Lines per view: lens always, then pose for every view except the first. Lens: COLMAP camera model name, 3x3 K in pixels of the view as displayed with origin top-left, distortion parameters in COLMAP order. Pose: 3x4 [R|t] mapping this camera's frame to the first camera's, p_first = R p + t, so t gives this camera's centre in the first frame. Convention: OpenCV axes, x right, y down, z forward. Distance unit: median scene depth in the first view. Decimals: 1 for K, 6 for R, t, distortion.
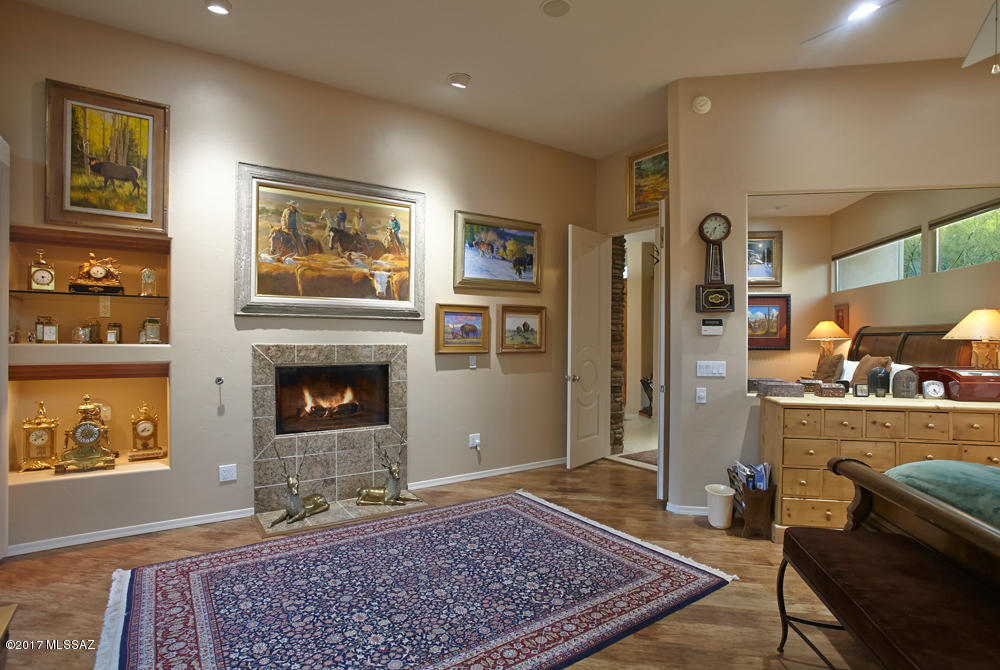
lens RADIAL K [[509.8, 0, 497.6], [0, 509.8, 340.4], [0, 0, 1]] dist [-0.037126, 0.019492]
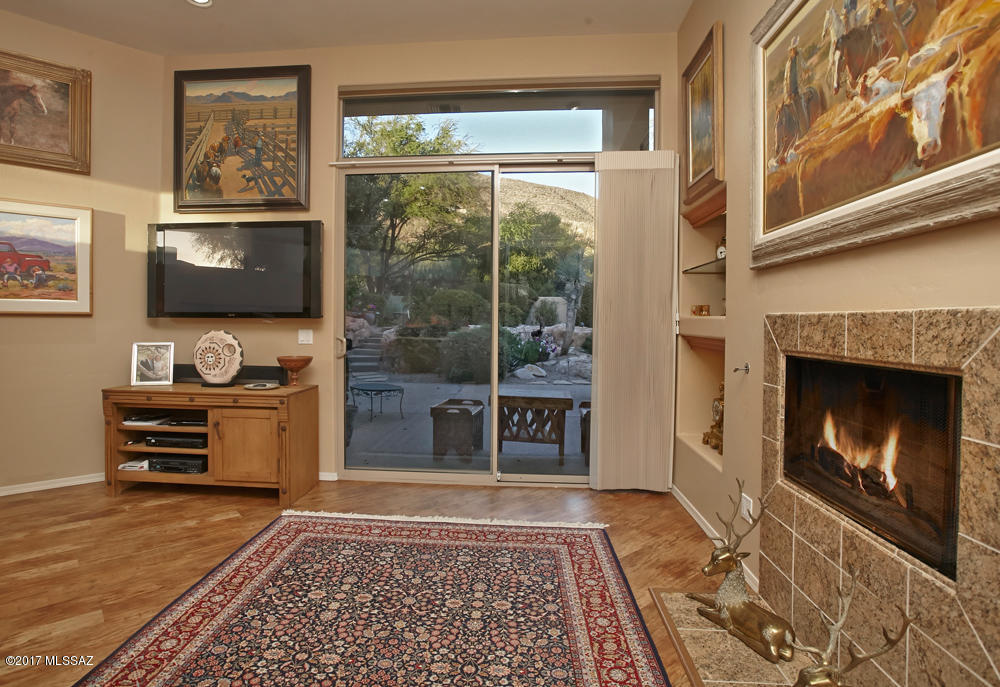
lens RADIAL K [[523.0, 0, 467.9], [0, 523.0, 322.3], [0, 0, 1]] dist [-0.015802, 0.004683]
pose [[-0.638987, -0.009155, -0.769163, 0.217788], [-0.009590, 0.999946, -0.003935, 0.021789], [0.769158, 0.004862, -0.639040, 1.082619]]
